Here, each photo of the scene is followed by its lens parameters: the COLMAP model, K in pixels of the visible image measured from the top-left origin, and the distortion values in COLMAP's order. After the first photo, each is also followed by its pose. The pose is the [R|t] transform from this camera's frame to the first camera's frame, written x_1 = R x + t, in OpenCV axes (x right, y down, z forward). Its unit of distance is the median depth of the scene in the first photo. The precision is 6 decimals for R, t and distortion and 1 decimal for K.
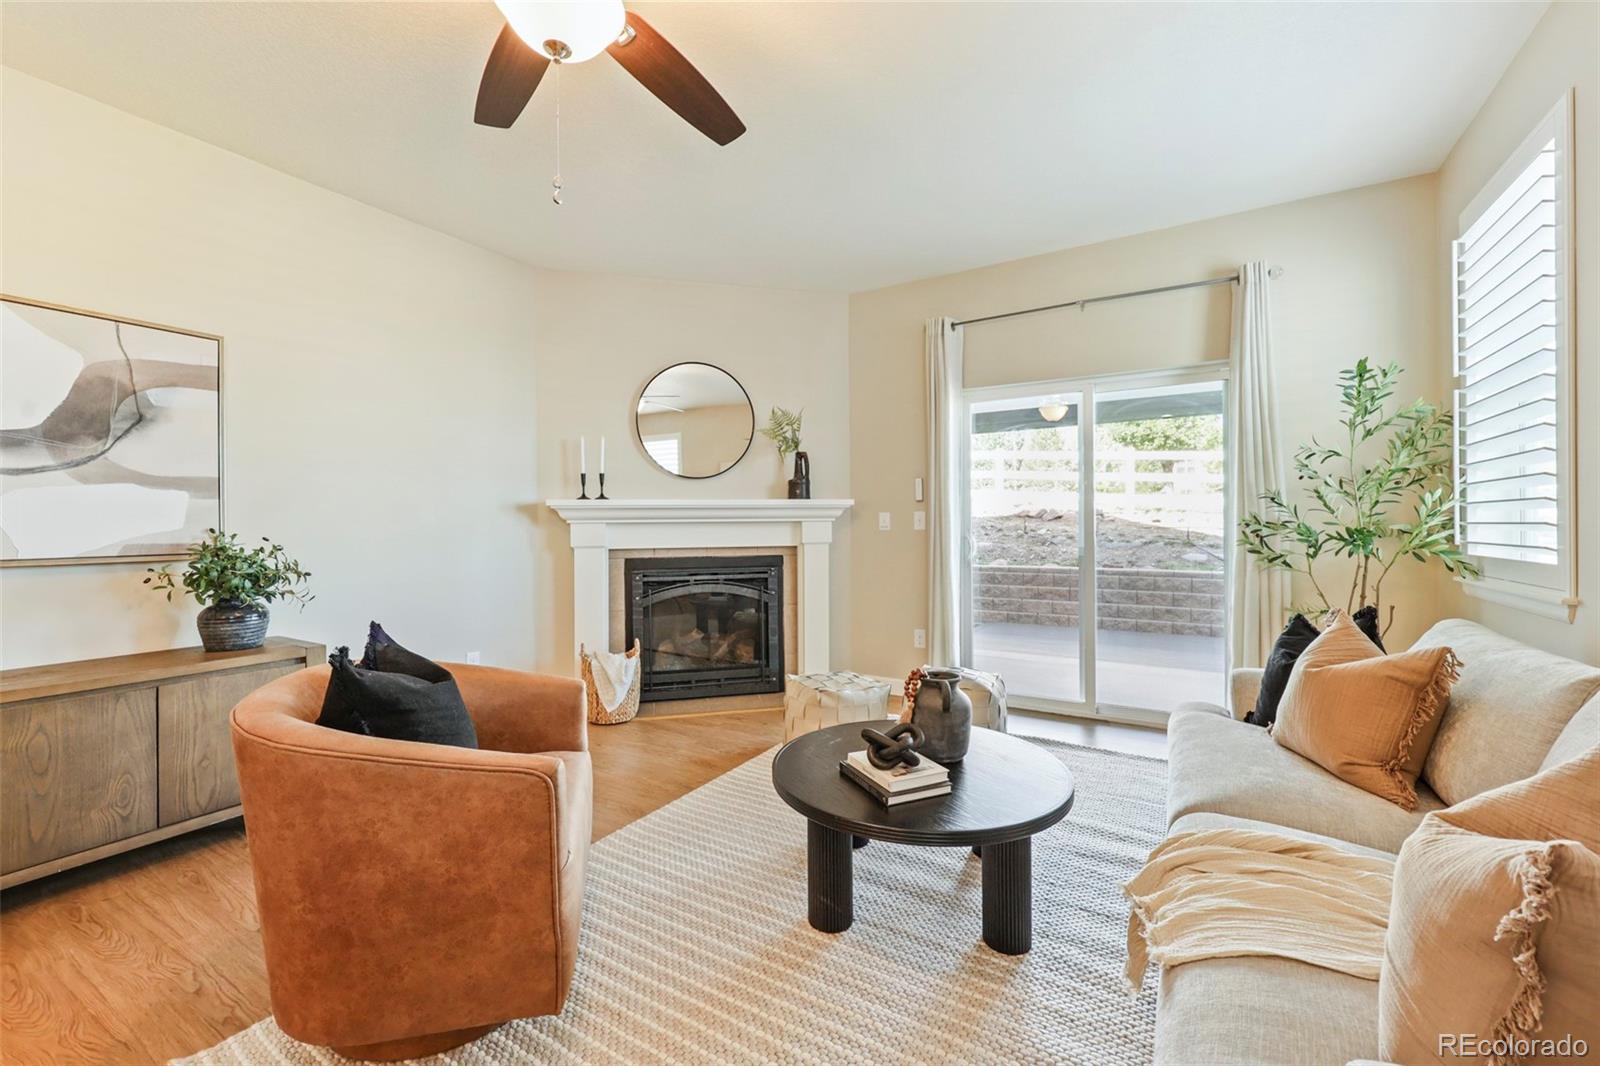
lens RADIAL K [[657.4, 0, 789.2], [0, 657.4, 530.9], [0, 0, 1]] dist [0.000036, 0.000312]
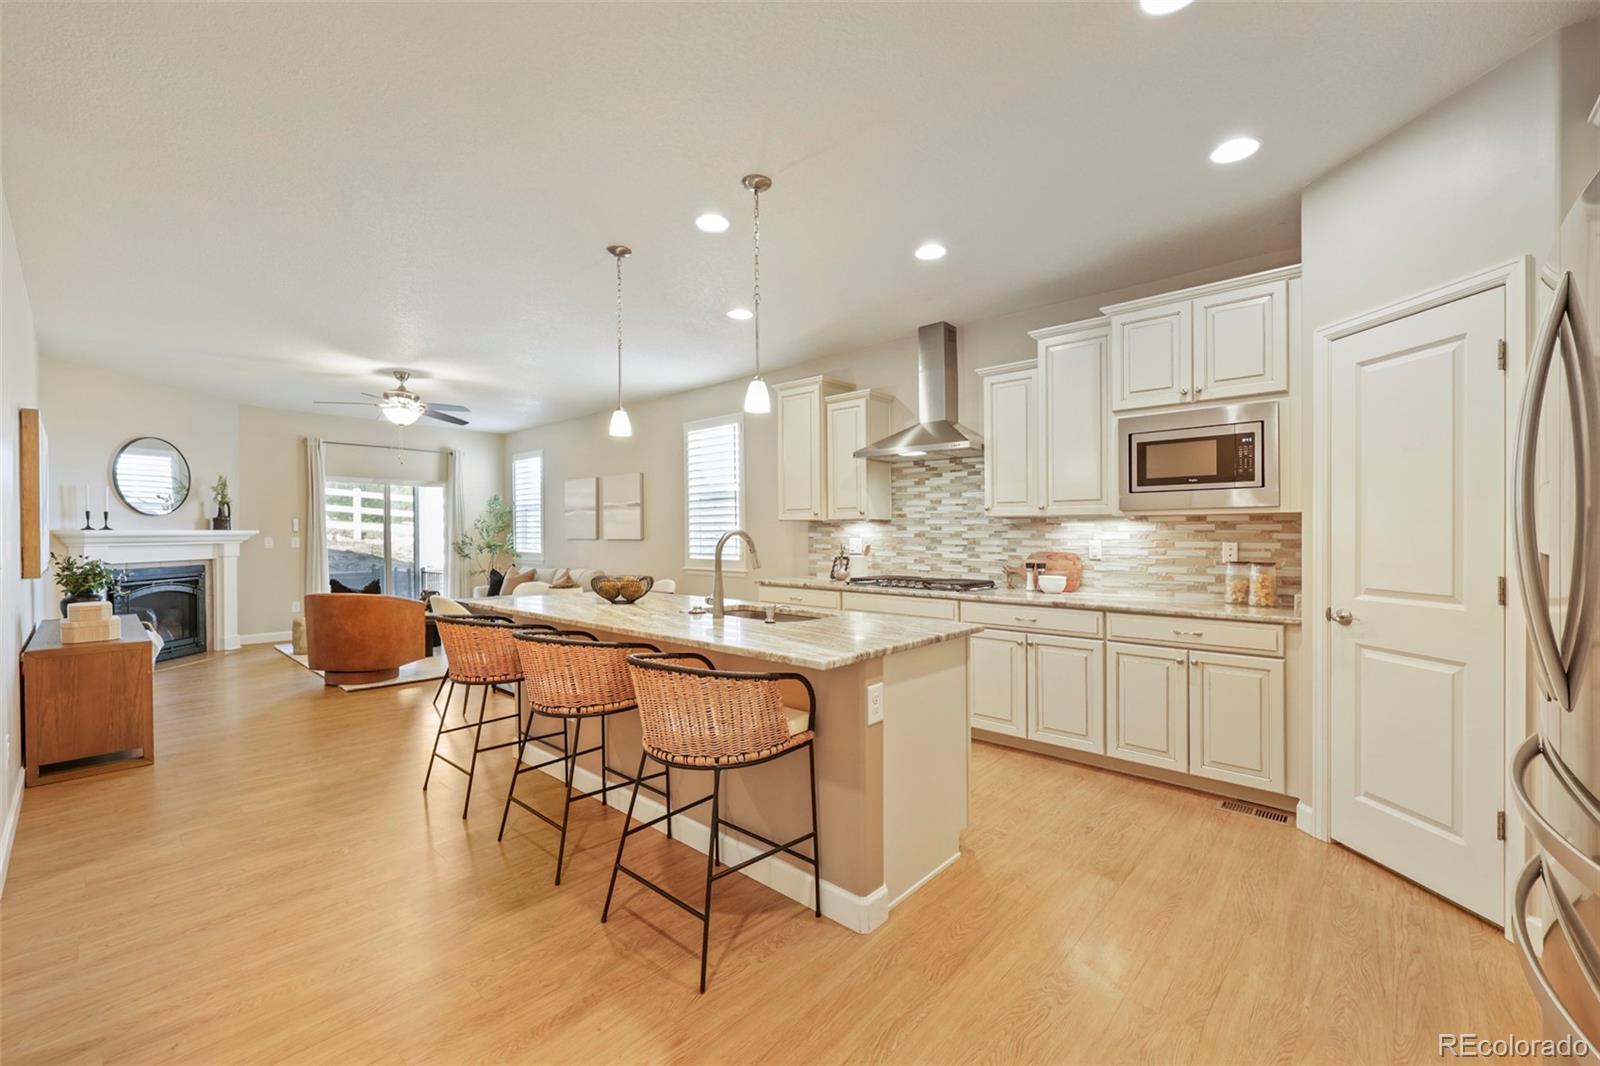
lens RADIAL K [[657.4, 0, 787.8], [0, 657.4, 533.2], [0, 0, 1]] dist [0.000036, 0.000312]
pose [[0.204267, 0.005479, 0.978900, -1.529291], [0.011738, 0.999899, -0.008046, -0.012235], [-0.978845, 0.013134, 0.204182, -0.834971]]
